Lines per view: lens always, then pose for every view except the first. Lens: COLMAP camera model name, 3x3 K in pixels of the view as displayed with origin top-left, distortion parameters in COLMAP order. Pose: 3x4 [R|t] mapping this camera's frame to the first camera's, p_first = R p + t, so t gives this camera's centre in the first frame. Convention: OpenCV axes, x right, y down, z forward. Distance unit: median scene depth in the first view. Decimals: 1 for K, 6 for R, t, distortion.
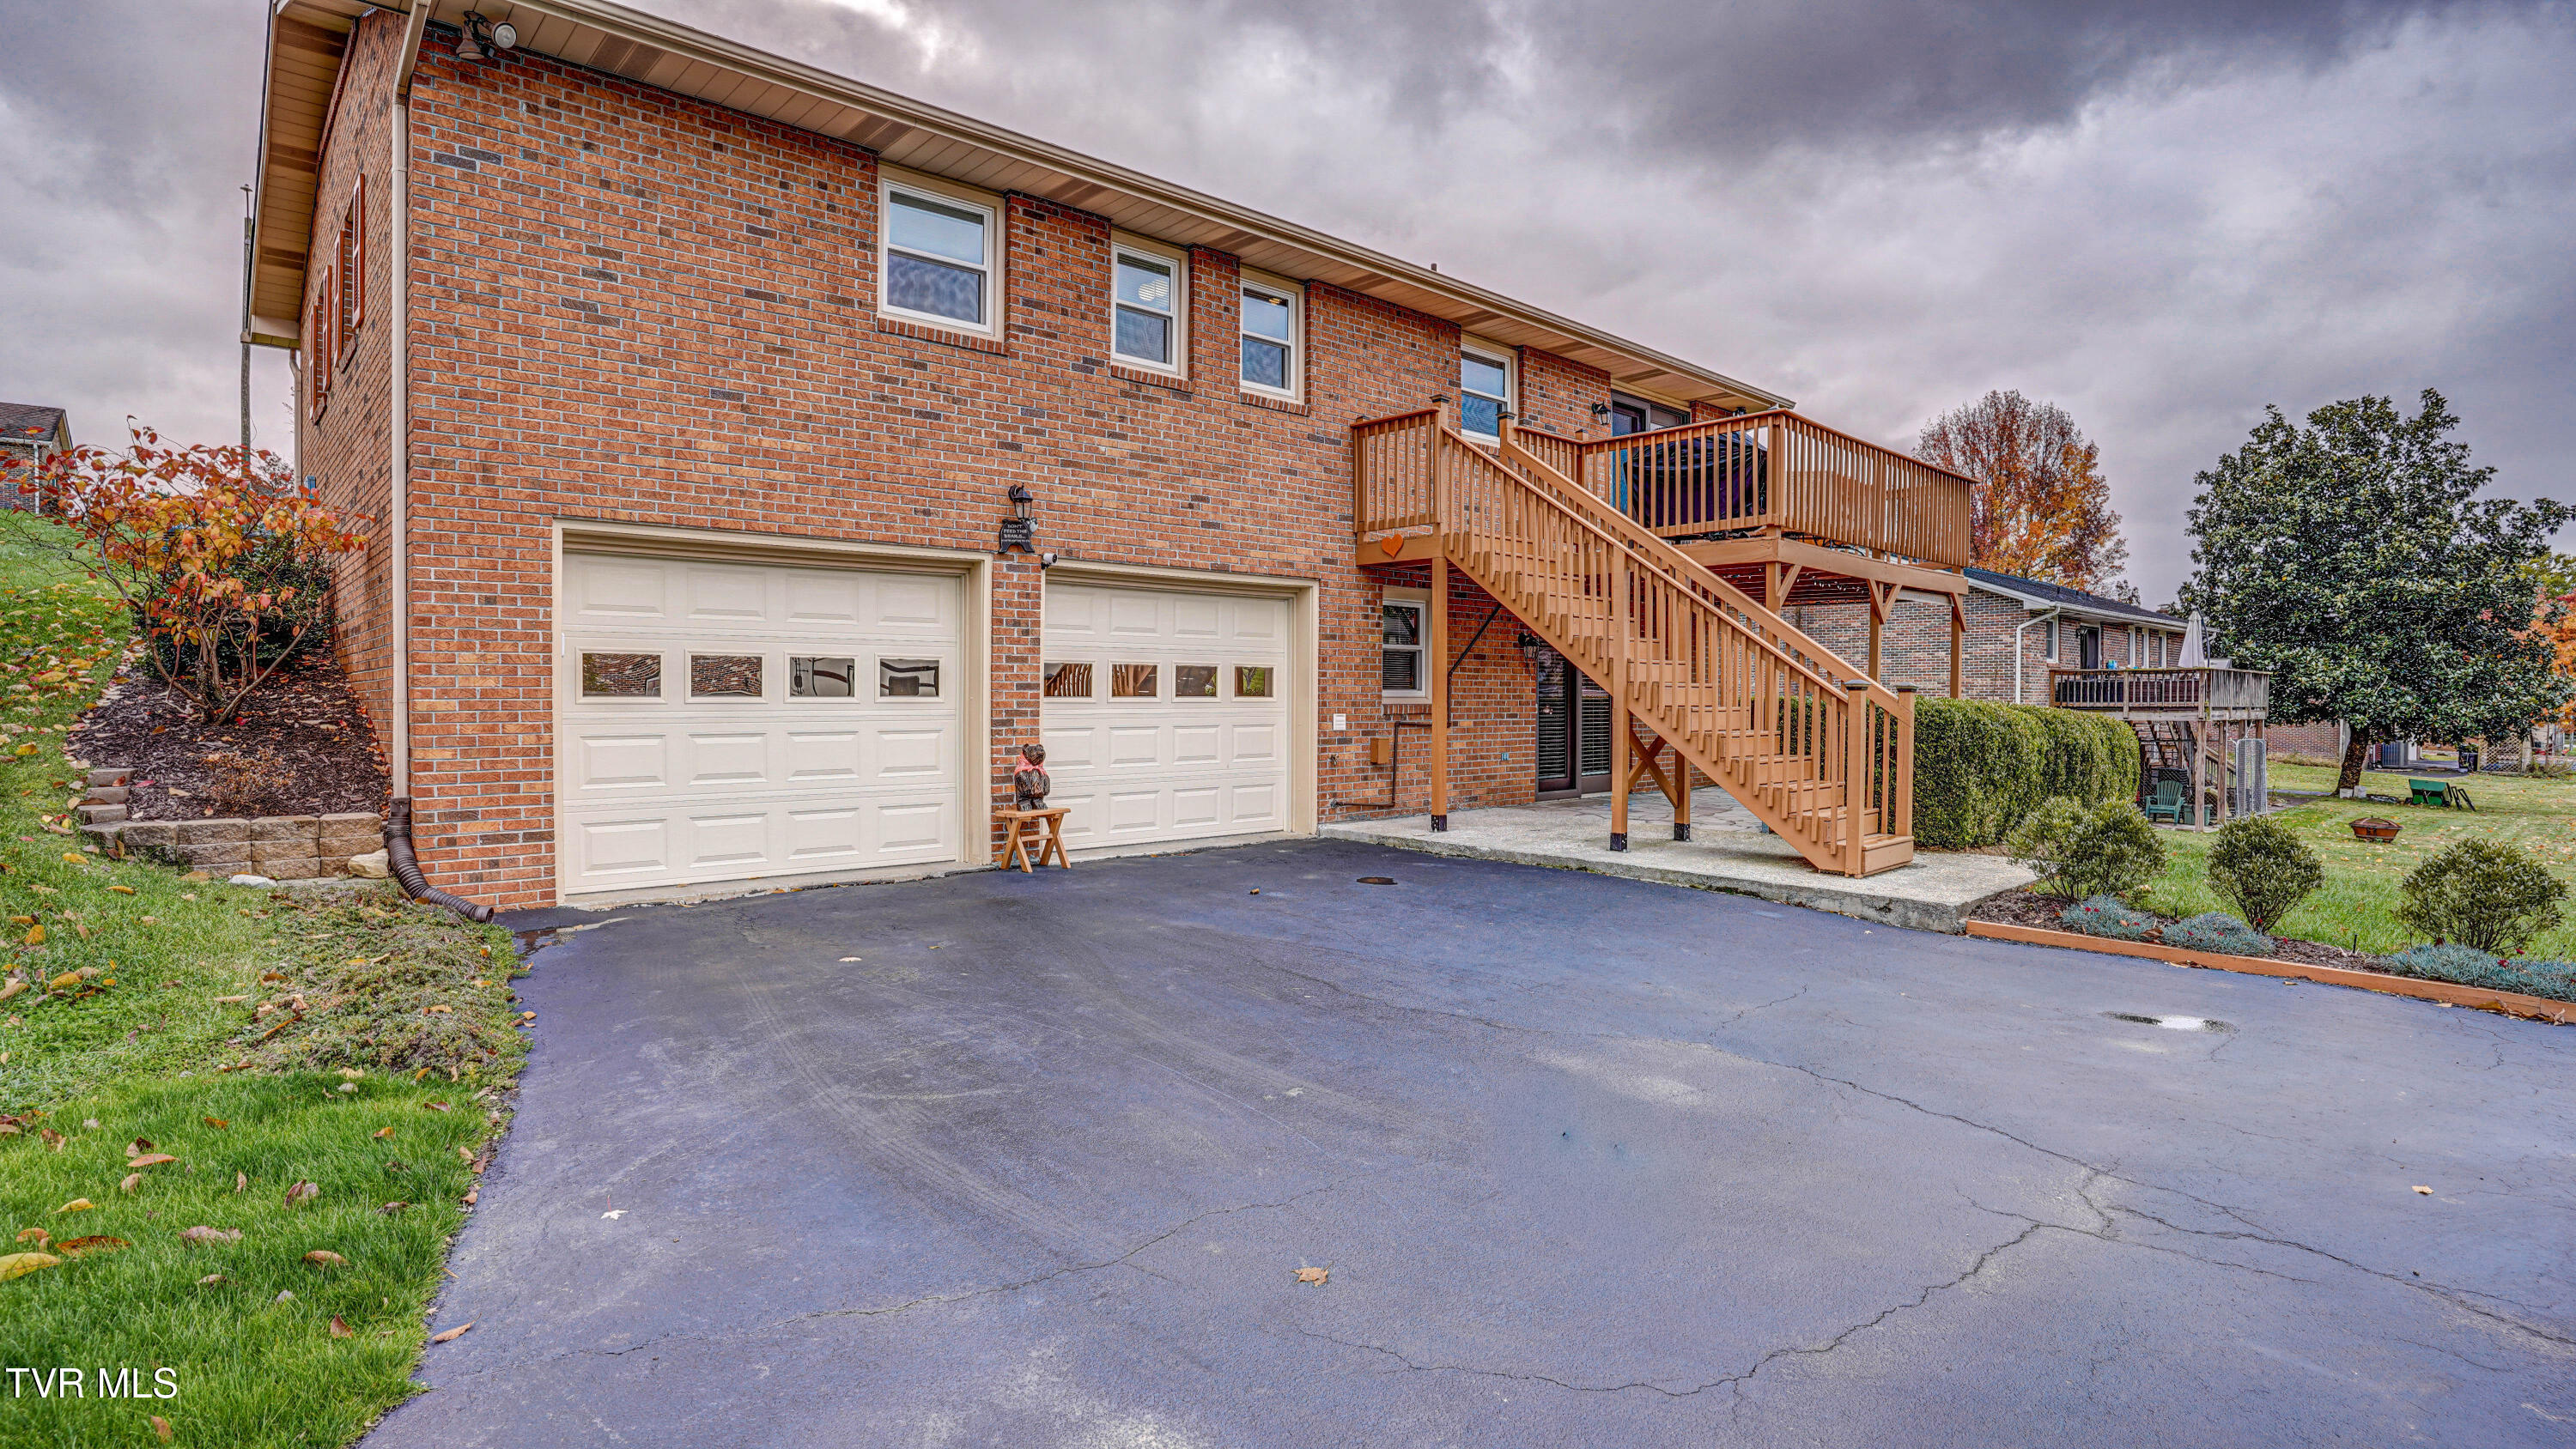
lens RADIAL K [[1269.0, 0, 1290.7], [0, 1269.0, 724.6], [0, 0, 1]] dist [-0.080520, 0.038968]
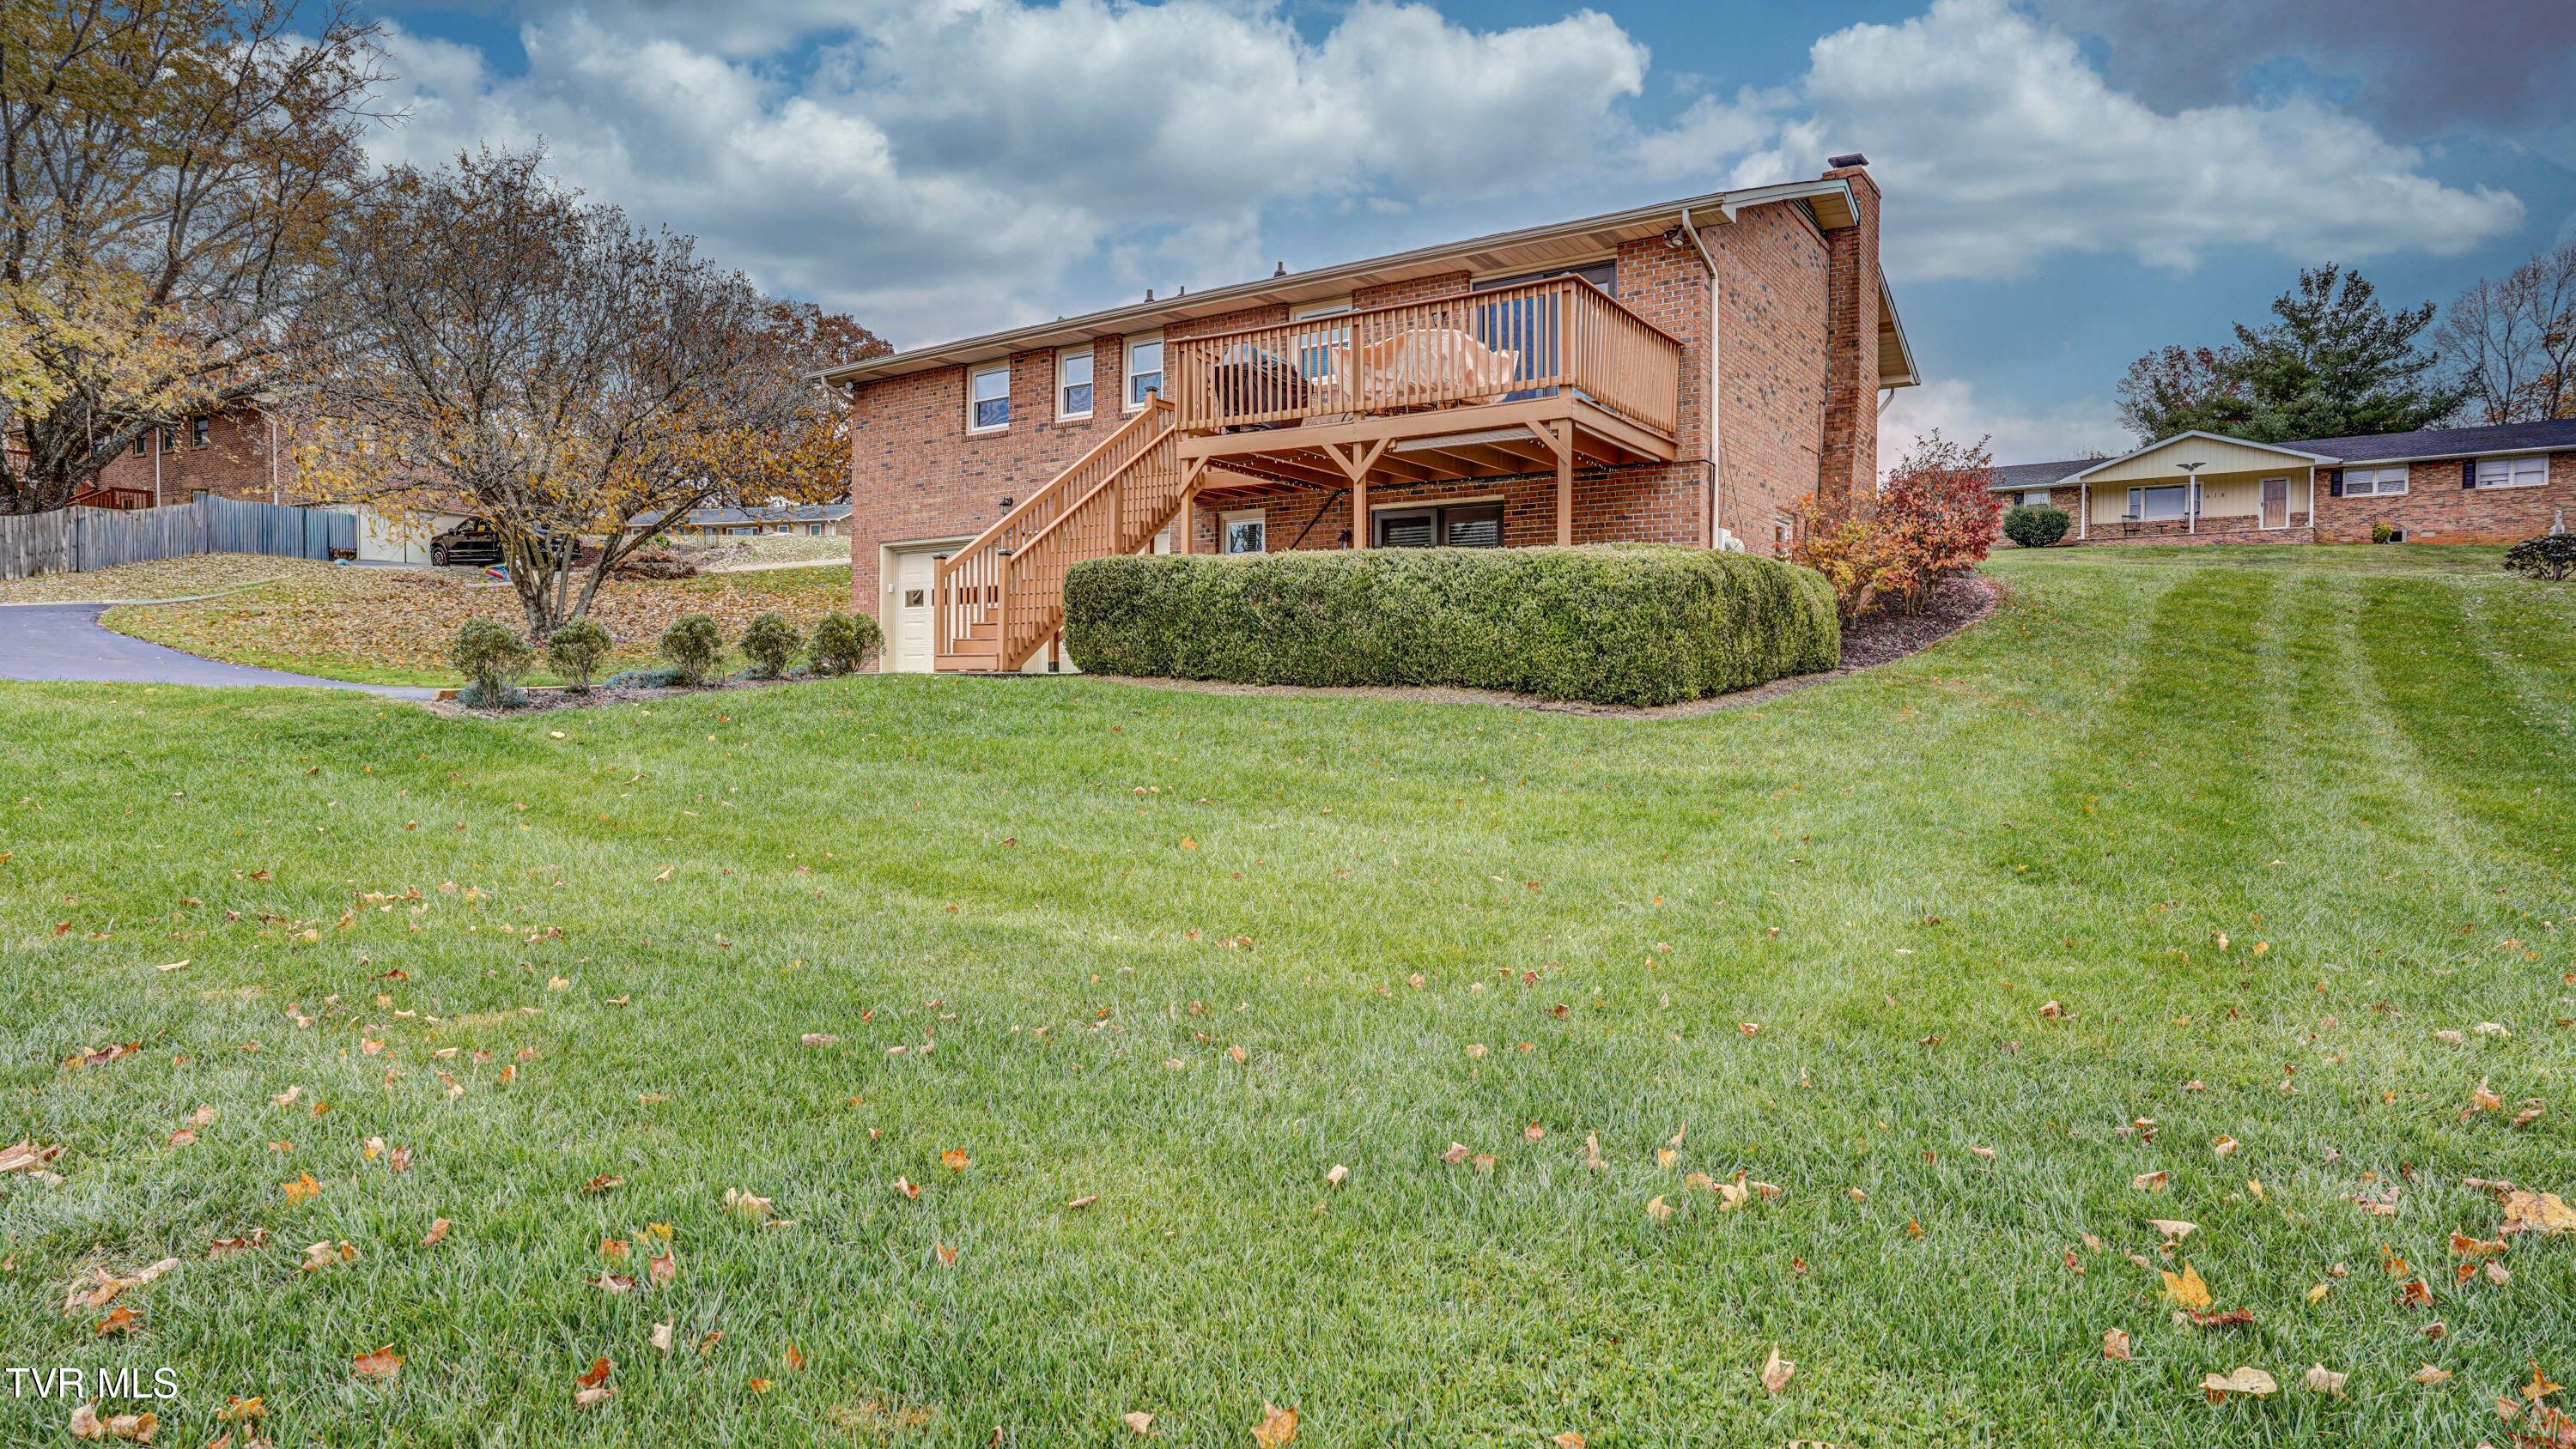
lens RADIAL K [[1430.2, 0, 1288.0], [0, 1430.2, 724.5], [0, 0, 1]] dist [-0.062246, 0.044972]
pose [[0.226163, 0.018925, -0.973906, 1.883943], [-0.026792, 0.999554, 0.013201, 0.120873], [0.973721, 0.023107, 0.226569, 0.802347]]
